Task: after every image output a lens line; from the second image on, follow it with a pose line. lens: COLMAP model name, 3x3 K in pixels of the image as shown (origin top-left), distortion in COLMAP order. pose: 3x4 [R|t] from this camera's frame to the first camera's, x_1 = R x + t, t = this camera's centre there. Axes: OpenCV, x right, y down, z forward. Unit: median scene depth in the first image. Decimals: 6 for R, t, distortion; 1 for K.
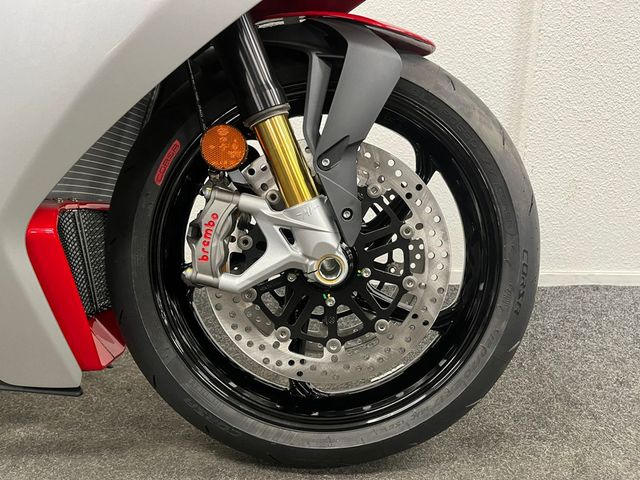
lens RADIAL K [[429.4, 0, 322.0], [0, 429.4, 240.5], [0, 0, 1]] dist [0.007129, 0.000598]
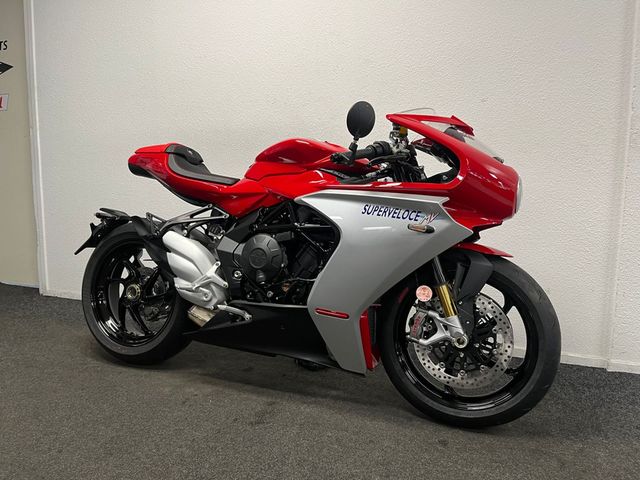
lens RADIAL K [[429.4, 0, 322.6], [0, 429.4, 238.2], [0, 0, 1]] dist [0.007129, 0.000598]
pose [[0.908450, 0.033910, -0.416615, 0.312690], [-0.098580, 0.985970, -0.134706, -0.118698], [0.406202, 0.163443, 0.899047, -1.775902]]
